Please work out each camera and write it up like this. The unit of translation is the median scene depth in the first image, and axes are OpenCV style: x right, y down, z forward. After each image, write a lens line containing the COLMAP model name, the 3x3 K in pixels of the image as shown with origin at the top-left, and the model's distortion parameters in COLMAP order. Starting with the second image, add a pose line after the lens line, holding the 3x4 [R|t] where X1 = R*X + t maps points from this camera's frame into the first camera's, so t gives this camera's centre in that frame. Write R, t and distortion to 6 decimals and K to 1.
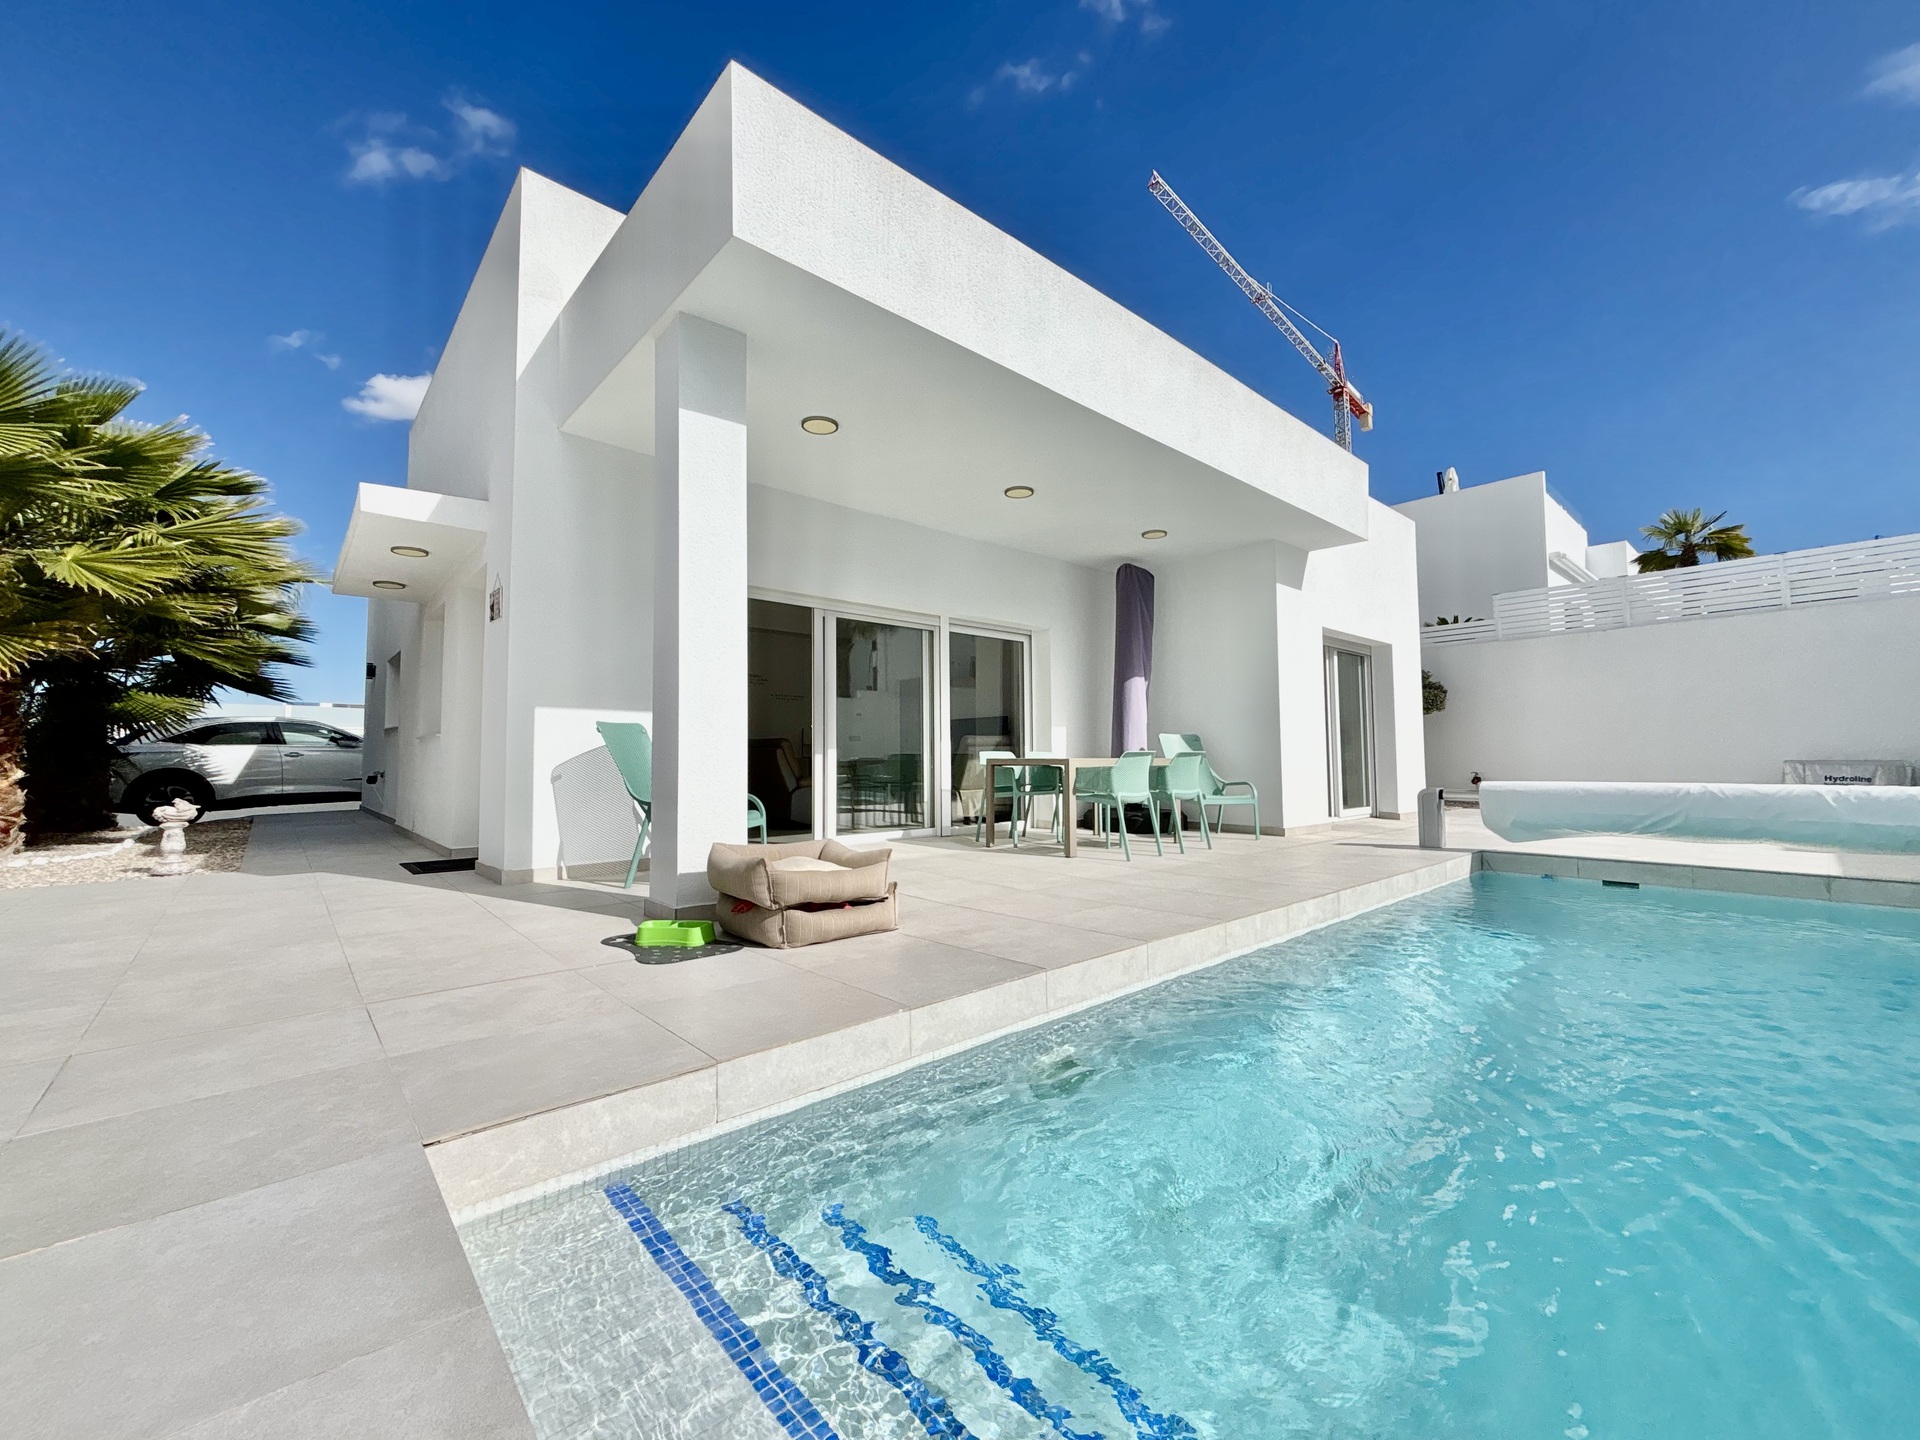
lens RADIAL K [[775.1, 0, 955.0], [0, 775.1, 725.8], [0, 0, 1]] dist [0.018790, -0.010498]
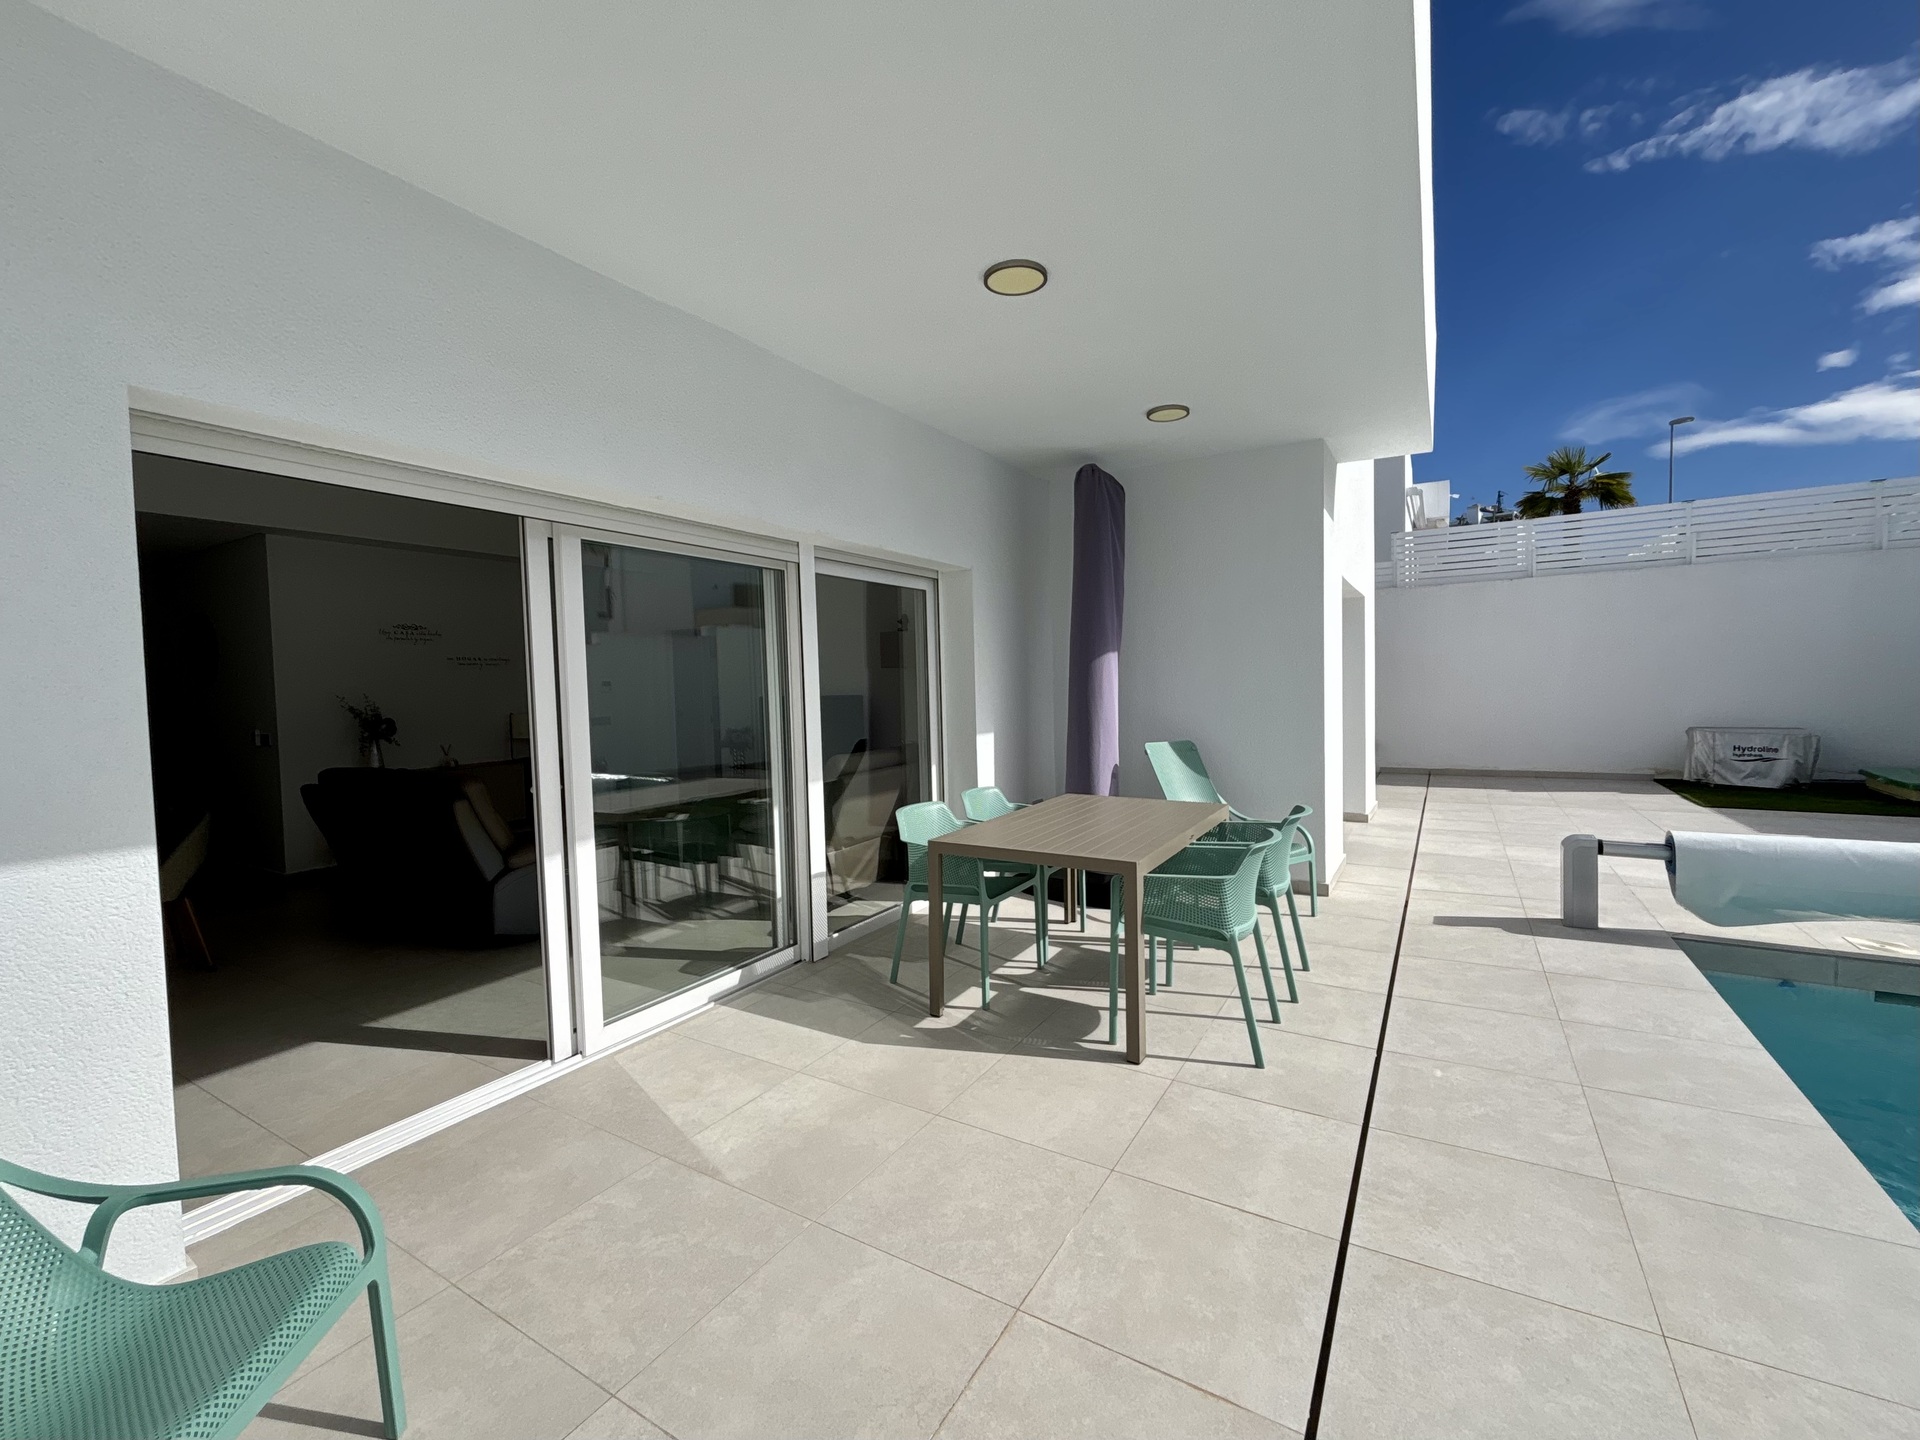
lens RADIAL K [[811.6, 0, 954.5], [0, 811.6, 716.8], [0, 0, 1]] dist [0.001033, -0.000201]
pose [[0.954998, -0.028425, 0.295248, -0.089116], [0.004321, 0.996625, 0.081976, -0.075727], [-0.296581, -0.077011, 0.951897, 0.482665]]
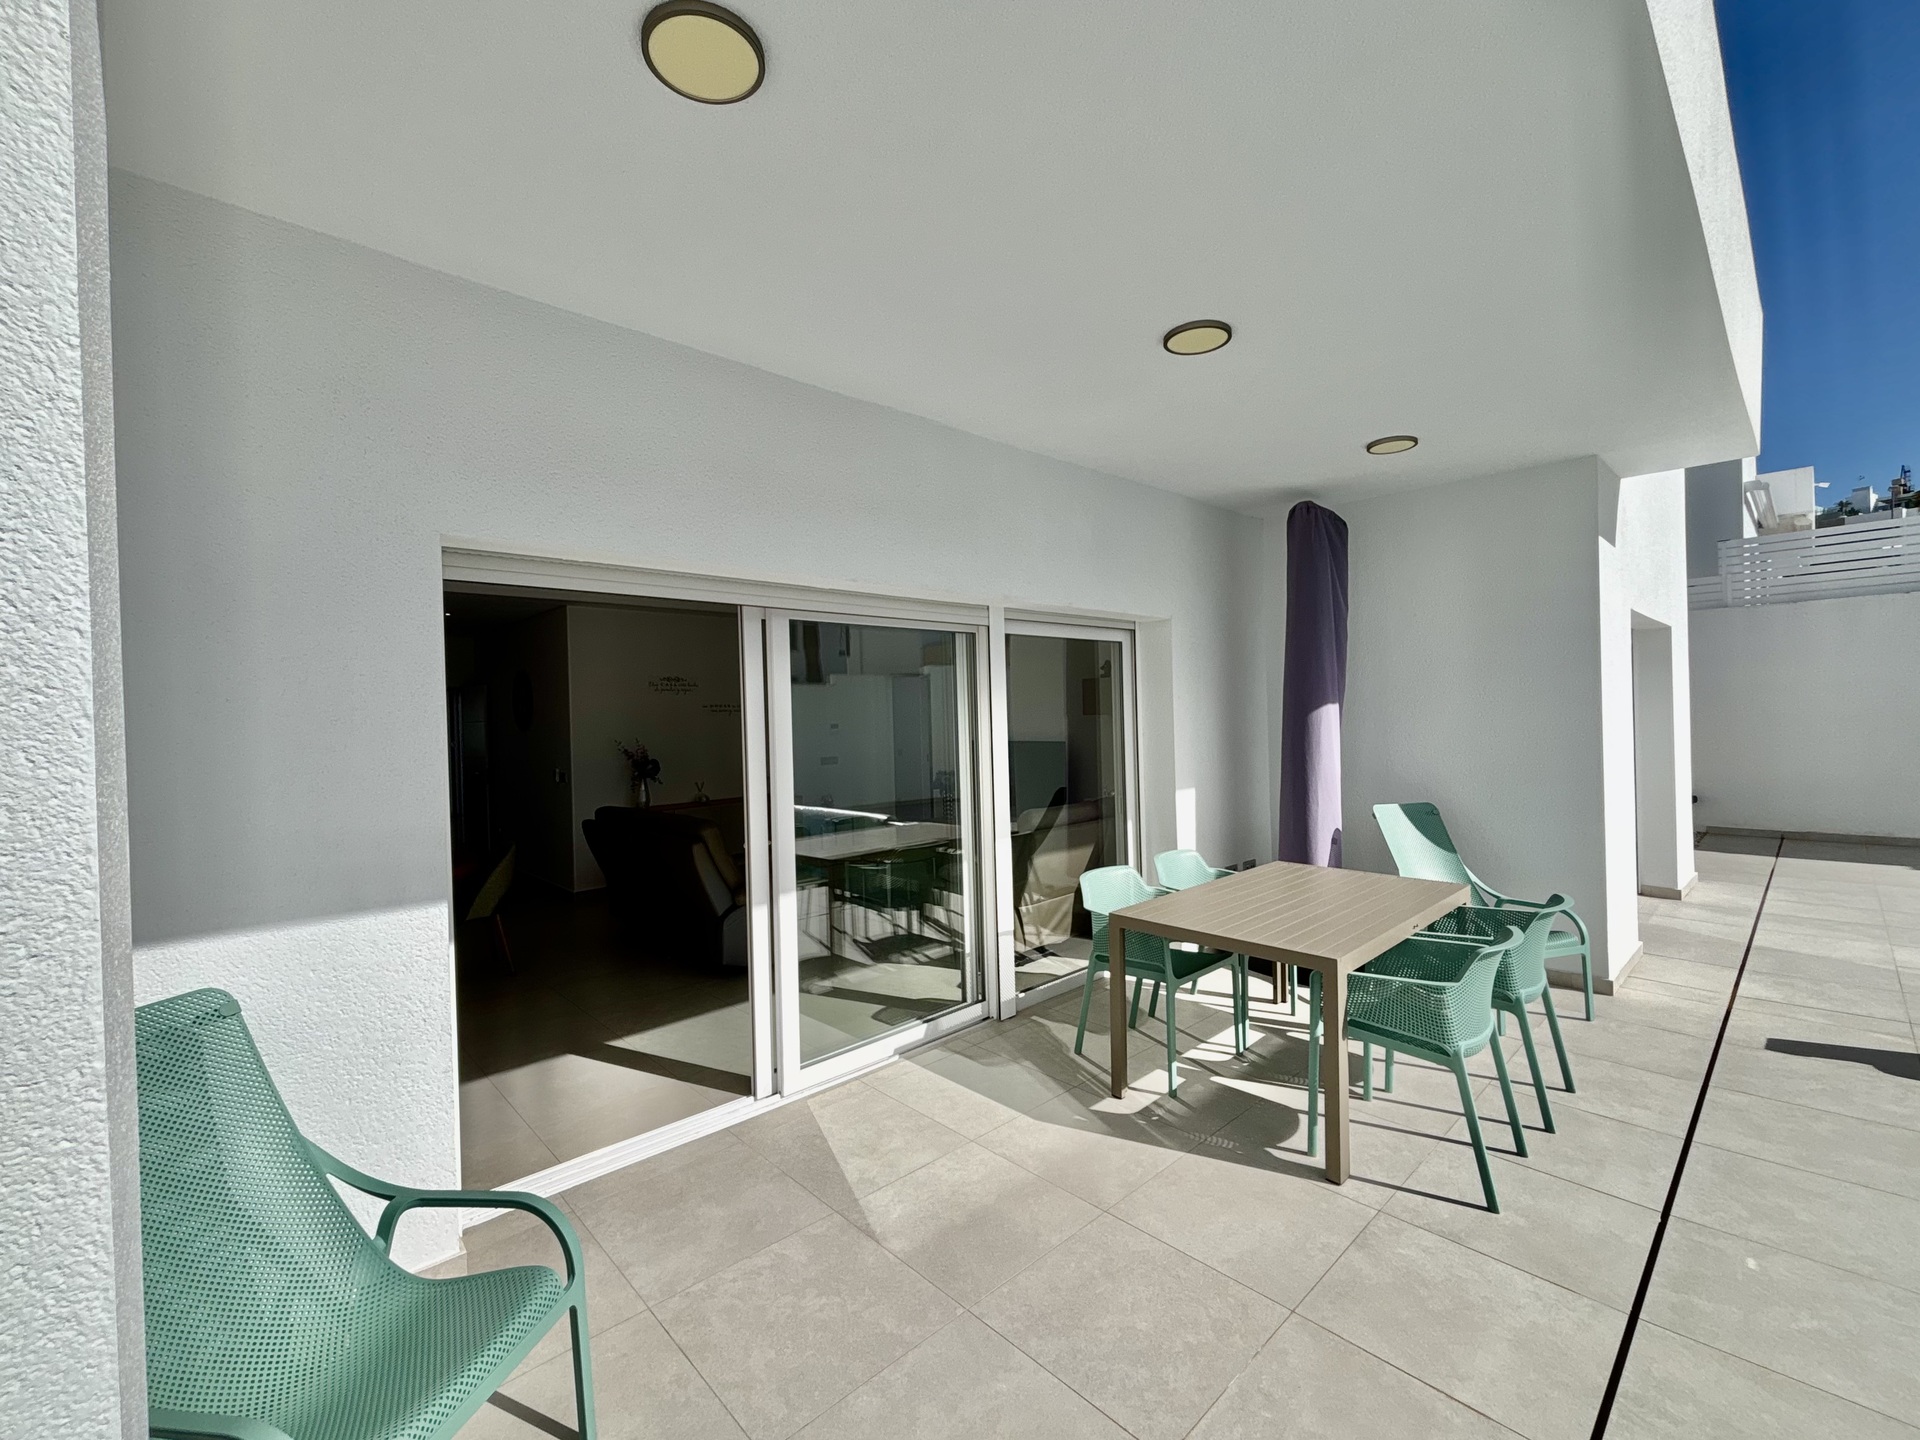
lens RADIAL K [[810.2, 0, 956.0], [0, 810.2, 721.1], [0, 0, 1]] dist [0.007236, 0.000418]
pose [[0.999445, -0.018507, 0.027696, -0.063054], [0.017071, 0.998541, 0.051223, -0.099439], [-0.028603, -0.050722, 0.998303, 0.479287]]
